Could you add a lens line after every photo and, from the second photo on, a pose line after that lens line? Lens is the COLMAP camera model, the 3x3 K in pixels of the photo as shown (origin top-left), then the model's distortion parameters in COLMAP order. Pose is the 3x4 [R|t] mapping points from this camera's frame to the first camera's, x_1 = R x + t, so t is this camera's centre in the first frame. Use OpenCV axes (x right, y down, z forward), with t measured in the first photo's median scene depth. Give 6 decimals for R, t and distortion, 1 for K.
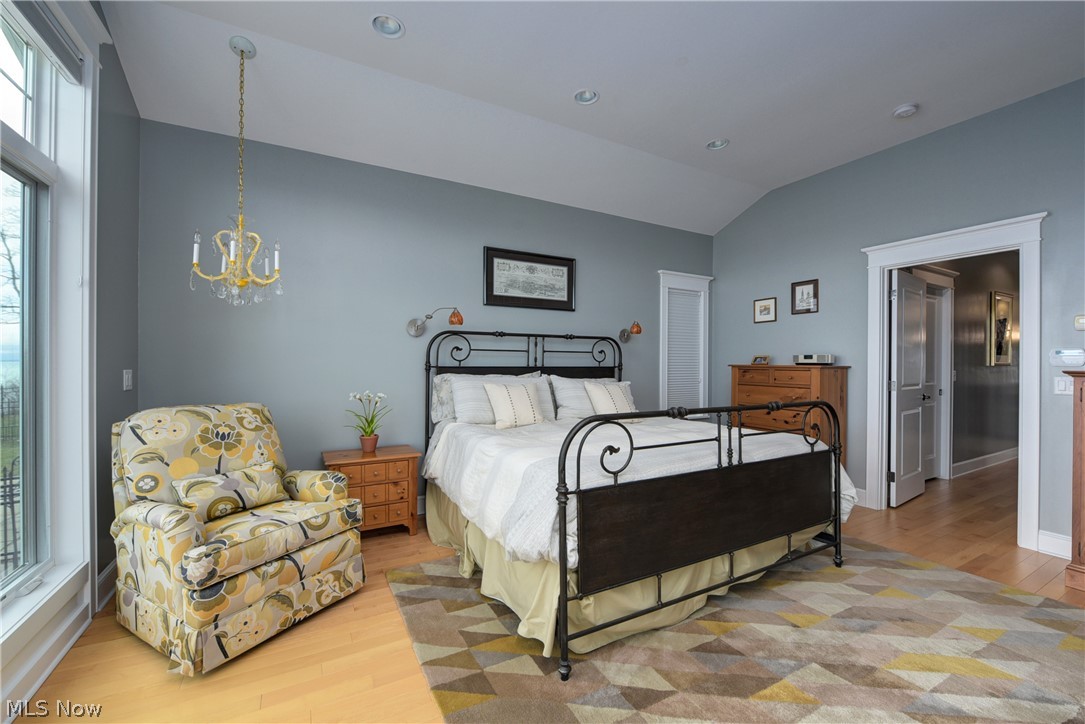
lens RADIAL K [[438.1, 0, 536.7], [0, 438.1, 362.7], [0, 0, 1]] dist [-0.008478, -0.000359]
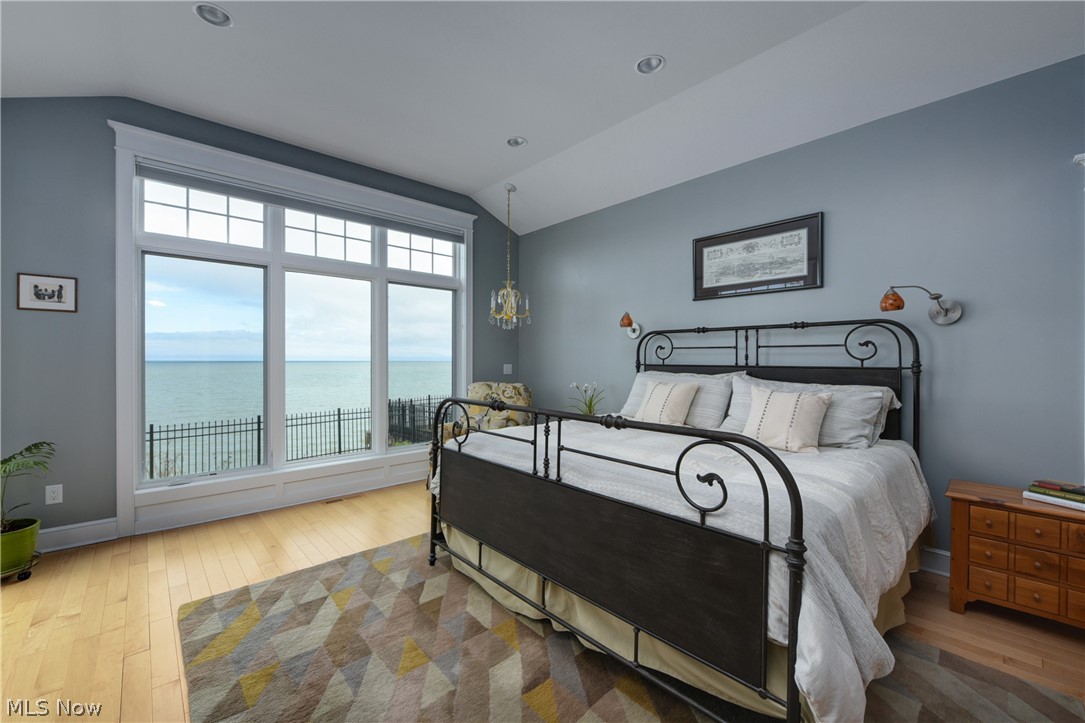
lens RADIAL K [[438.1, 0, 545.1], [0, 438.1, 367.0], [0, 0, 1]] dist [-0.008478, -0.000359]
pose [[0.239802, 0.010483, -0.970765, 0.713798], [-0.003802, 0.999944, 0.009859, 0.004658], [0.970814, 0.001326, 0.239828, 0.440916]]
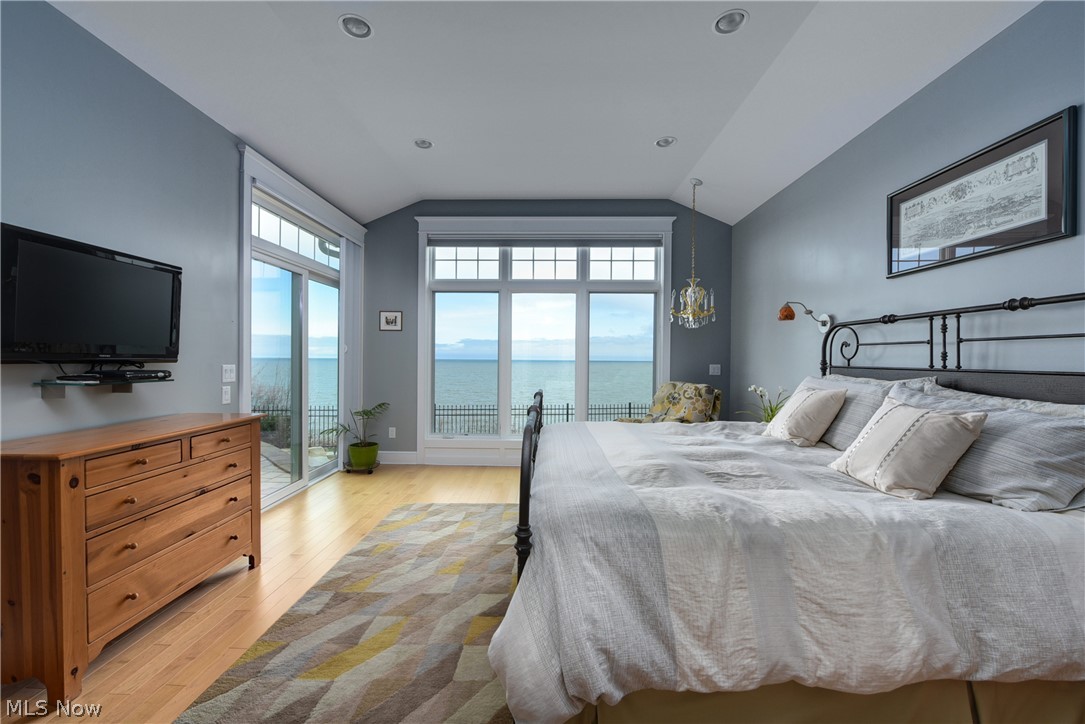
lens RADIAL K [[438.1, 0, 540.4], [0, 438.1, 365.5], [0, 0, 1]] dist [-0.008478, -0.000359]
pose [[-0.494863, 0.003571, -0.868964, 0.736109], [-0.013091, 0.999847, 0.011564, 0.004700], [0.868872, 0.017098, -0.494741, 0.839291]]
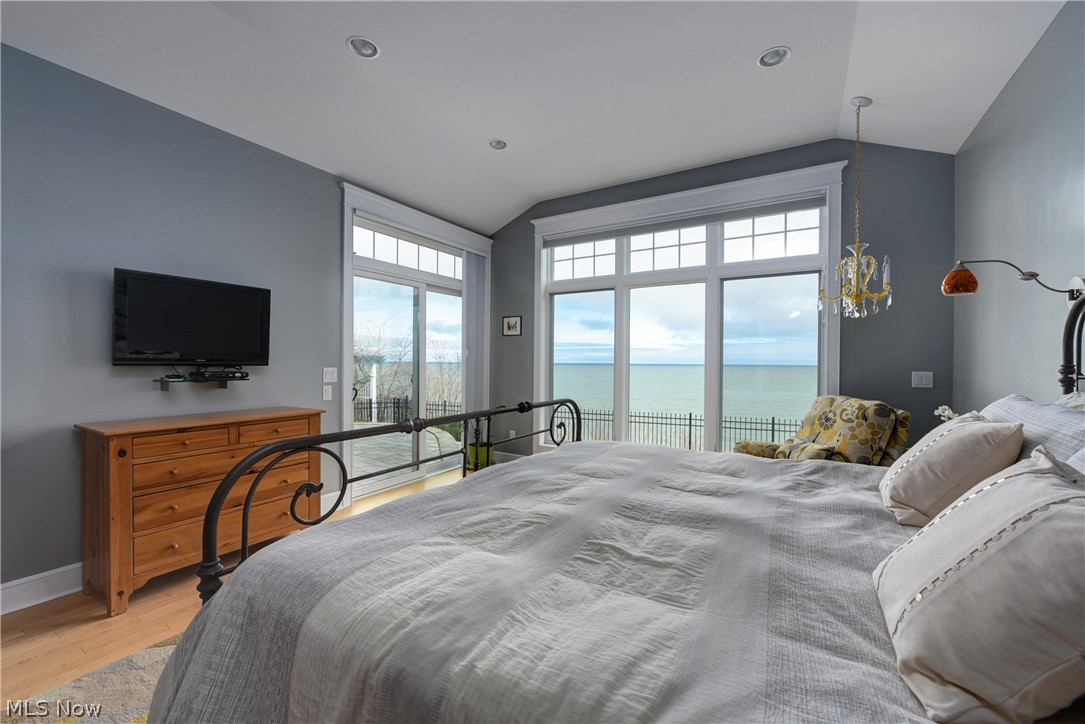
lens RADIAL K [[438.1, 0, 541.6], [0, 438.1, 365.3], [0, 0, 1]] dist [-0.008478, -0.000359]
pose [[-0.864043, -0.007924, -0.503356, 0.423935], [-0.013377, 0.999884, 0.007222, 0.001903], [0.503241, 0.012973, -0.864049, 1.000679]]
